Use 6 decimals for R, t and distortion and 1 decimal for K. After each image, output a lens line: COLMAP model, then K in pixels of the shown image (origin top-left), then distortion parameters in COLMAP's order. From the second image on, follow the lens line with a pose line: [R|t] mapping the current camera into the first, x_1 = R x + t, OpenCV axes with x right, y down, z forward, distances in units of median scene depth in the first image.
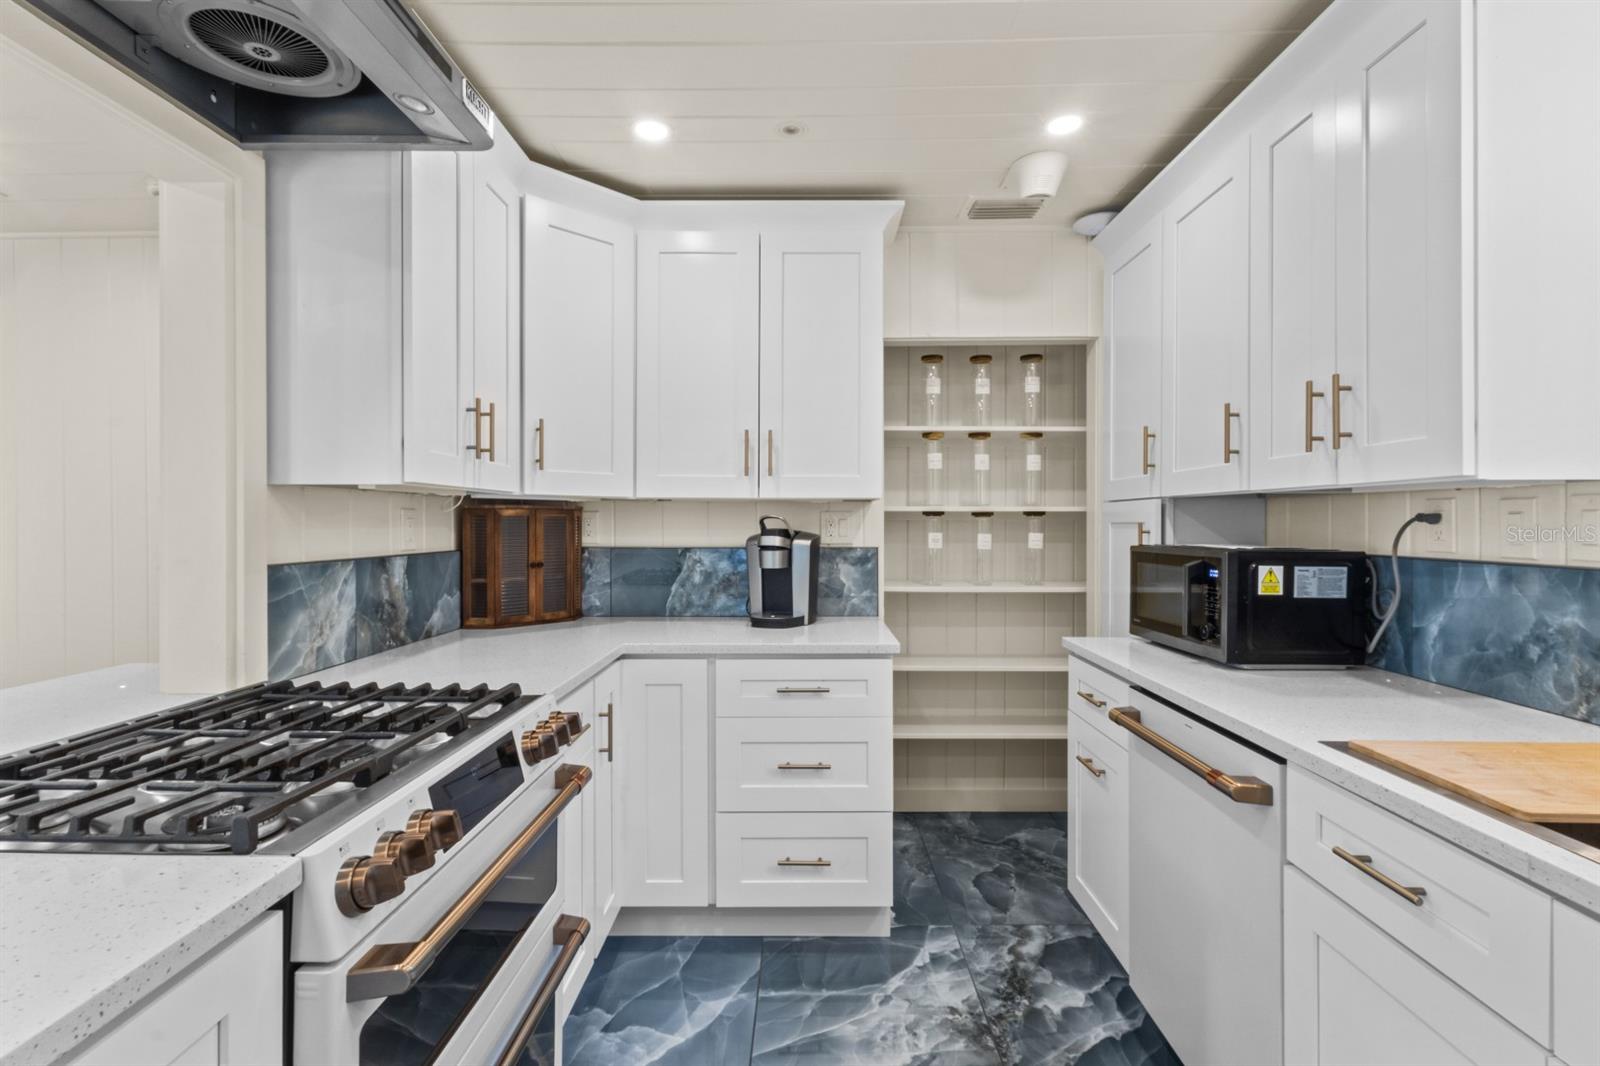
lens RADIAL K [[767.5, 0, 800.0], [0, 767.5, 533.0], [0, 0, 1]] dist [0.000592, -0.000273]
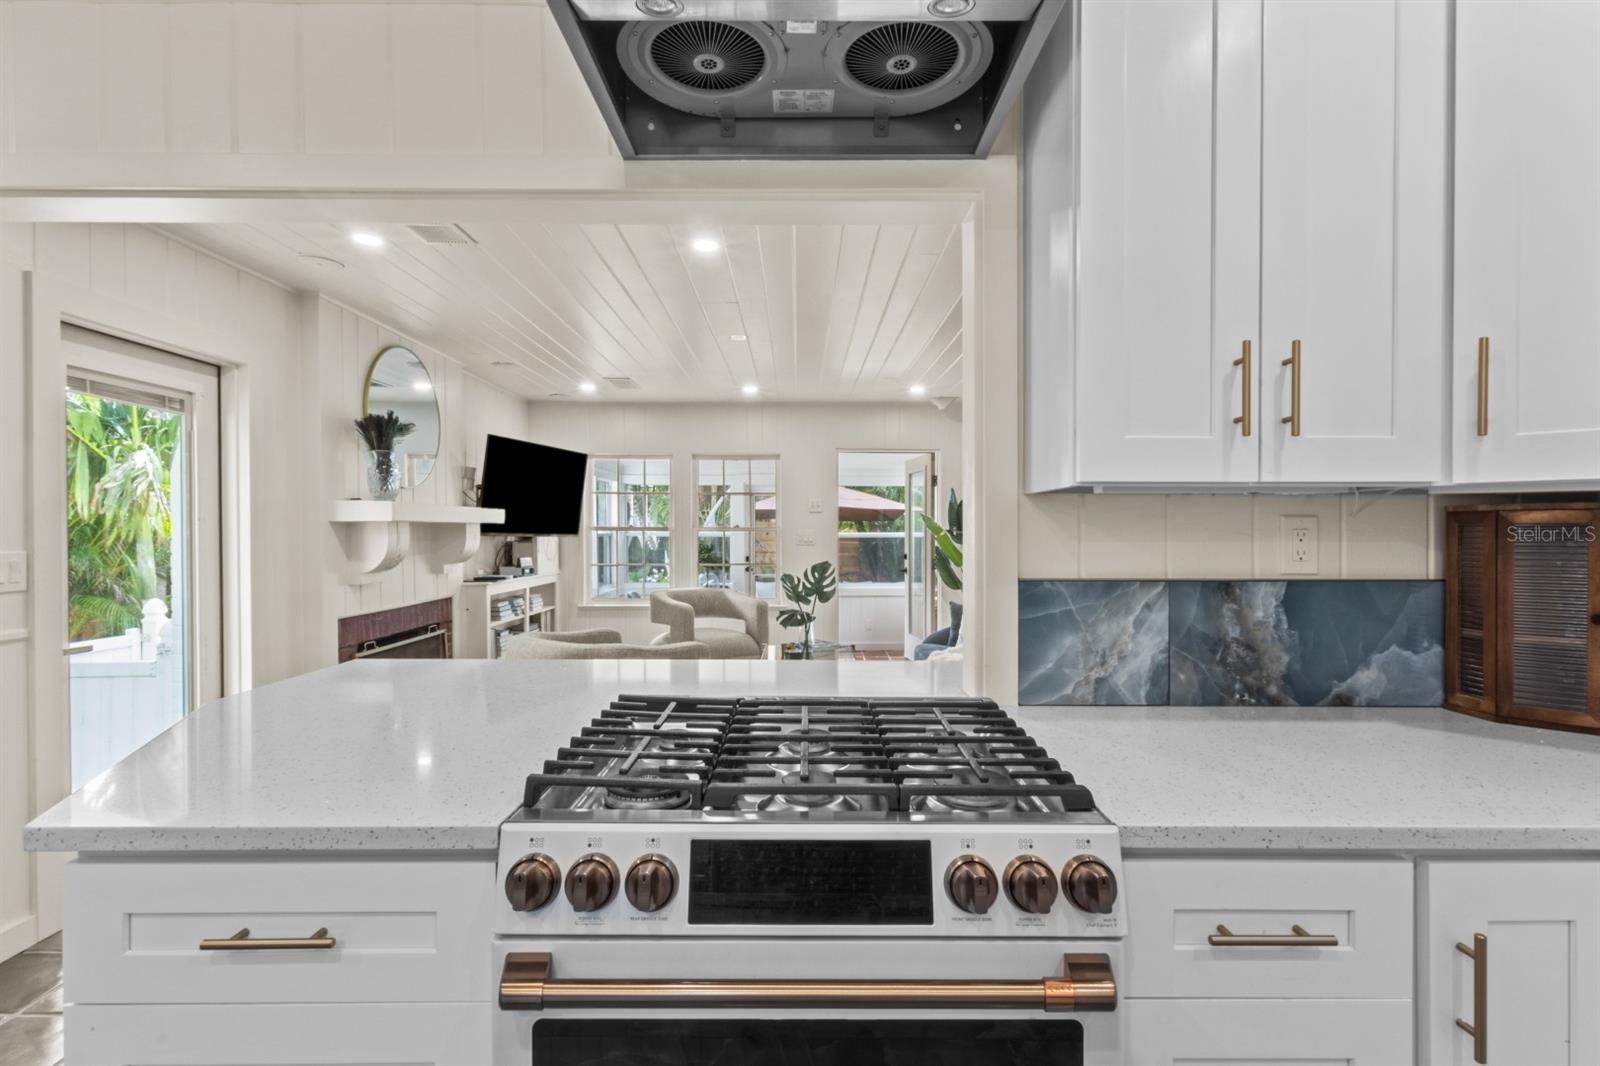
lens RADIAL K [[713.0, 0, 800.3], [0, 713.0, 550.5], [0, 0, 1]] dist [0.000136, 0.000033]
pose [[0.003327, 0.008222, -0.999961, 0.167104], [-0.015568, 0.999845, 0.008169, 0.002623], [0.999873, 0.015540, 0.003454, 0.615965]]
